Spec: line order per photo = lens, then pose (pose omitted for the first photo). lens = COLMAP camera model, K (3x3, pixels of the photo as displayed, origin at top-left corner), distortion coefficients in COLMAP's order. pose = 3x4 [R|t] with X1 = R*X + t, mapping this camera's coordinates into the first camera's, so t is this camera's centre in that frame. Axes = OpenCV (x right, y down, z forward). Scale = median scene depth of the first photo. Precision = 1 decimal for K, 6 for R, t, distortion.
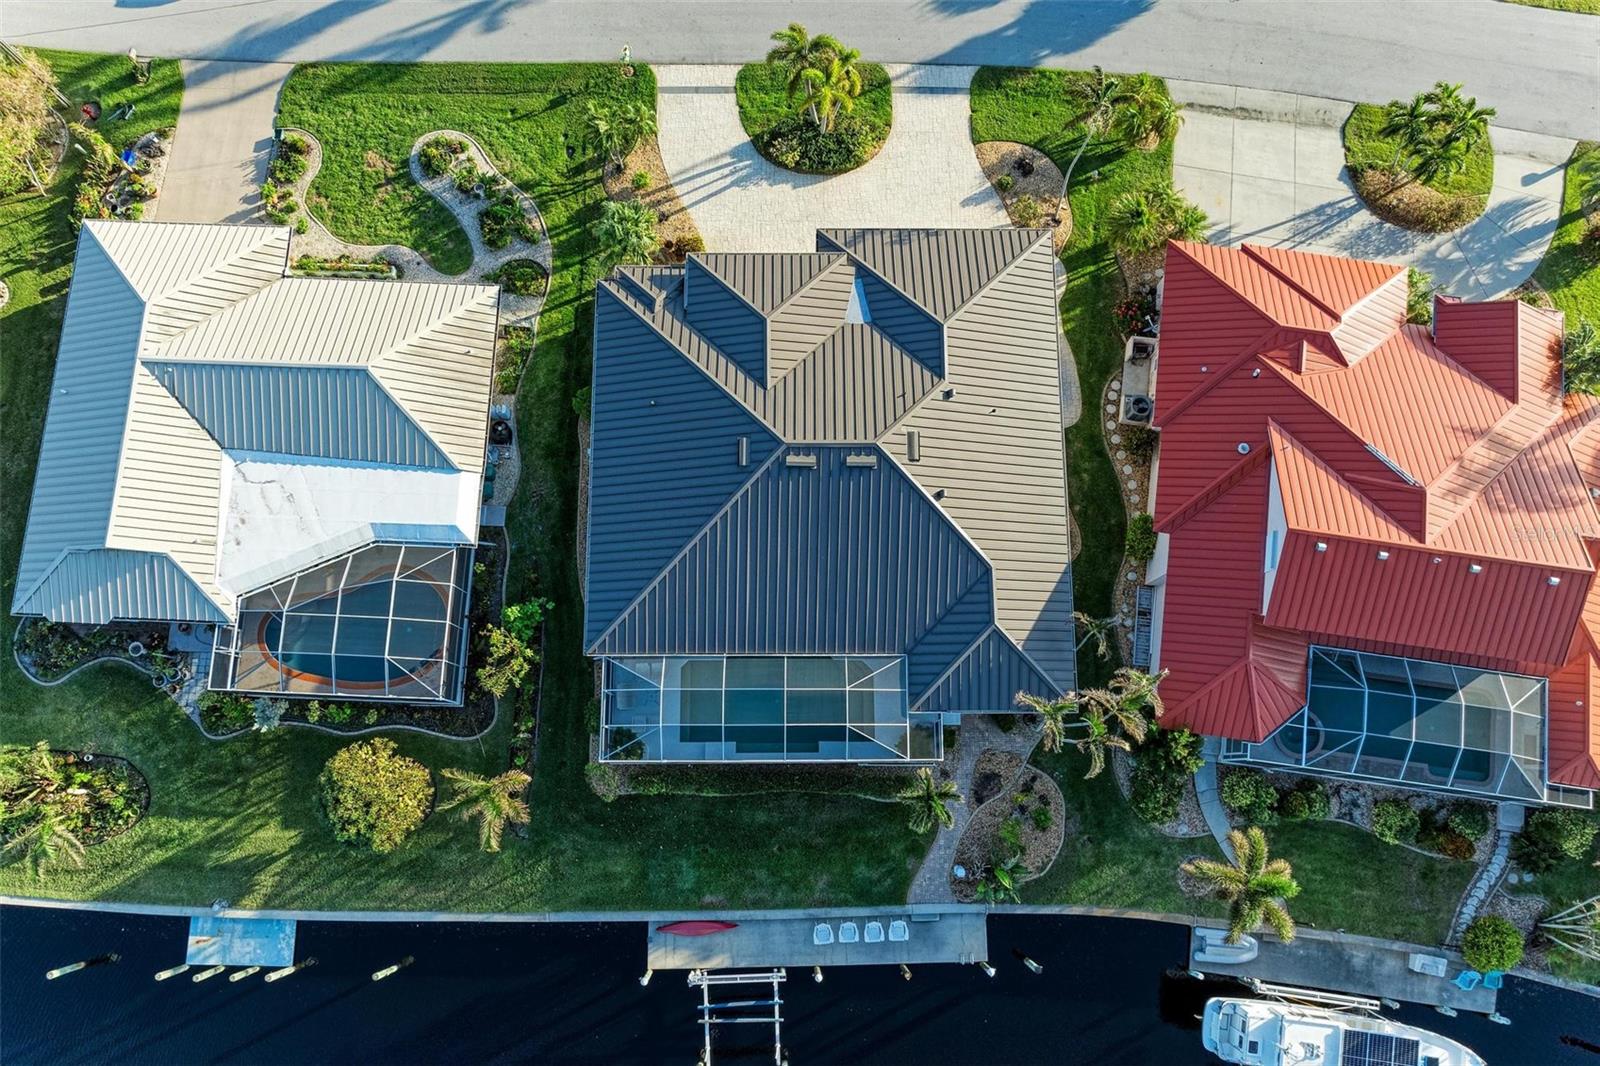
lens RADIAL K [[1147.8, 0, 804.8], [0, 1147.8, 563.9], [0, 0, 1]] dist [-0.040614, 0.024650]
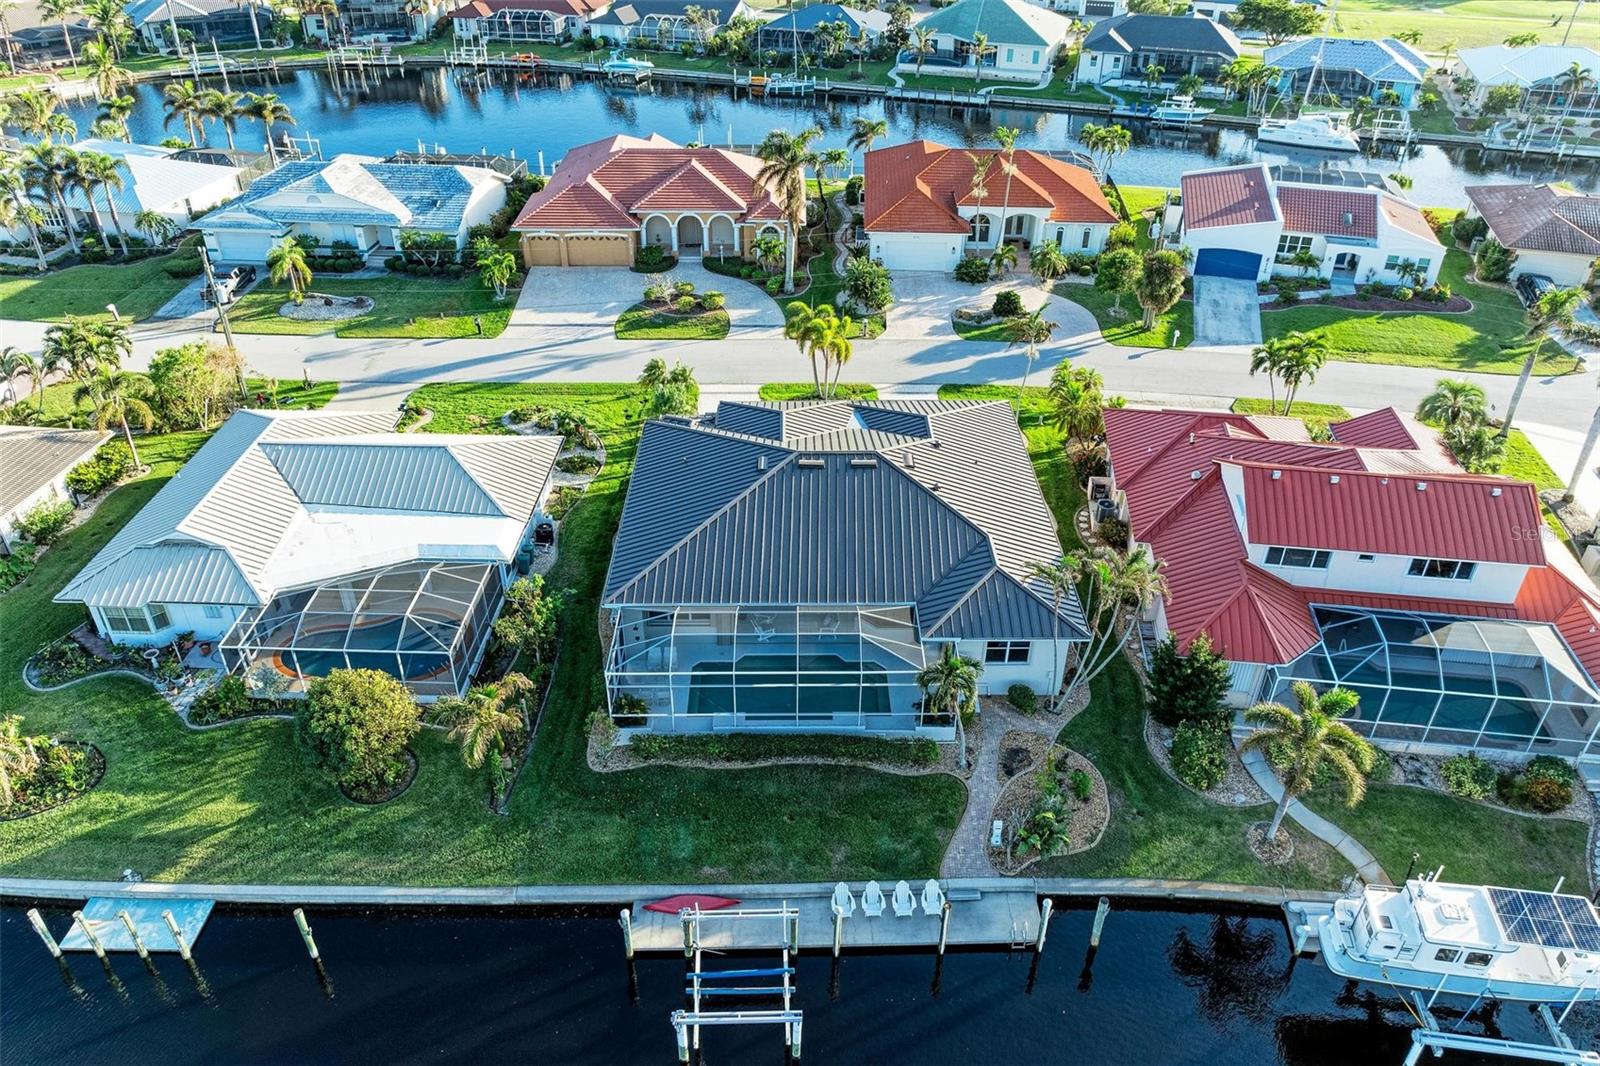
lens RADIAL K [[1147.8, 0, 810.5], [0, 1147.8, 553.1], [0, 0, 1]] dist [-0.040614, 0.024650]
pose [[0.999966, -0.007482, 0.003431, -0.008315], [0.007711, 0.705630, -0.708539, 0.731589], [0.002881, 0.708541, 0.705664, 0.229832]]
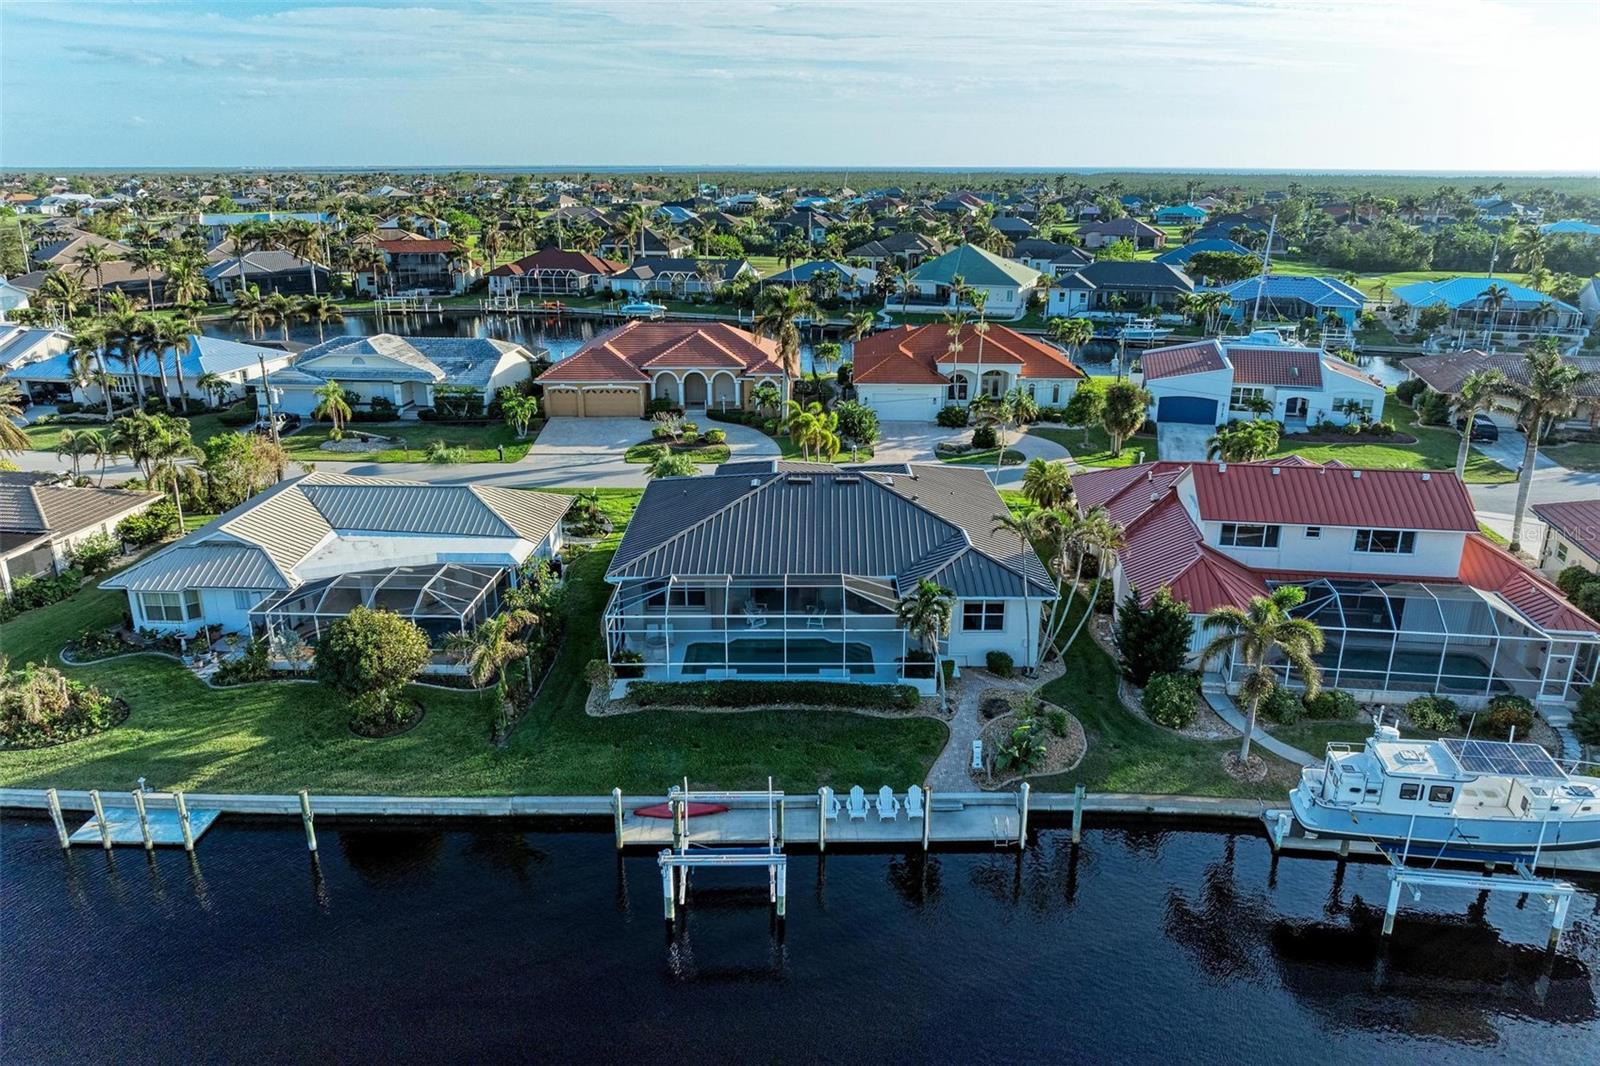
lens RADIAL K [[1147.8, 0, 799.9], [0, 1147.8, 544.1], [0, 0, 1]] dist [-0.040614, 0.024650]
pose [[0.999874, -0.014202, -0.007096, 0.003943], [0.000805, 0.491733, -0.870746, 0.969829], [0.015856, 0.870630, 0.491682, 0.404311]]
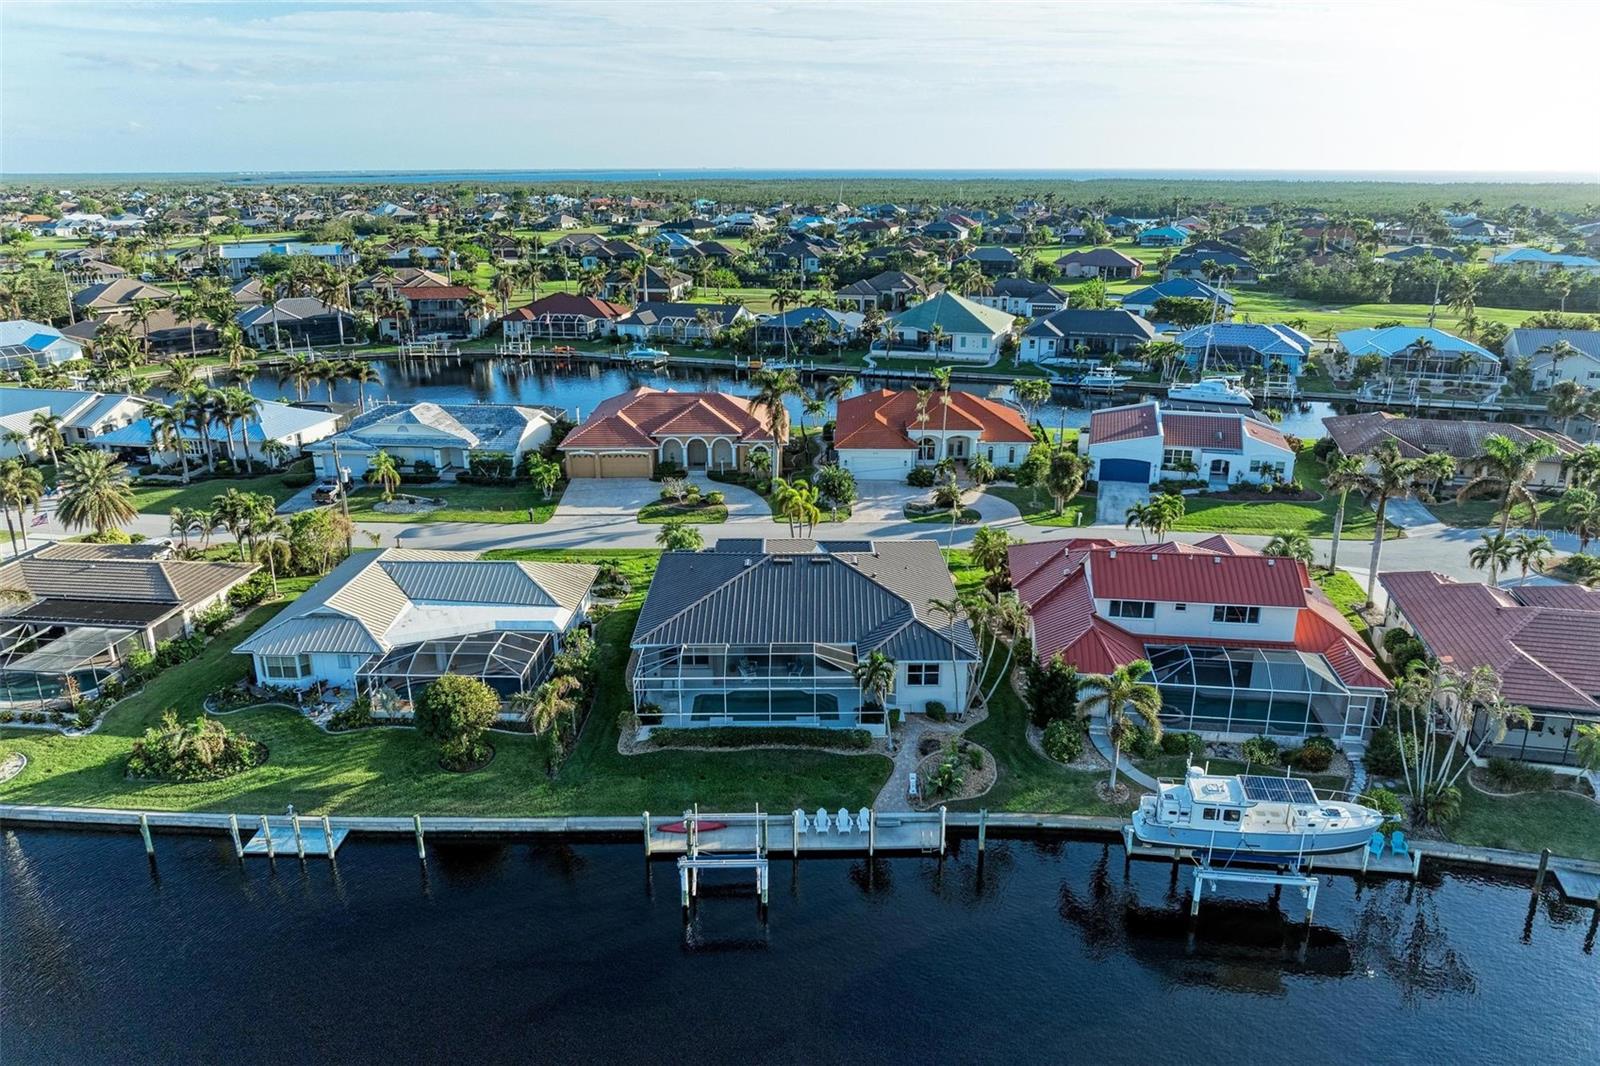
lens RADIAL K [[1147.8, 0, 806.0], [0, 1147.8, 549.1], [0, 0, 1]] dist [-0.040614, 0.024650]
pose [[0.999852, -0.017208, -0.000427, 0.026937], [0.008141, 0.494619, -0.869072, 1.191927], [0.015166, 0.868939, 0.494686, 0.180533]]
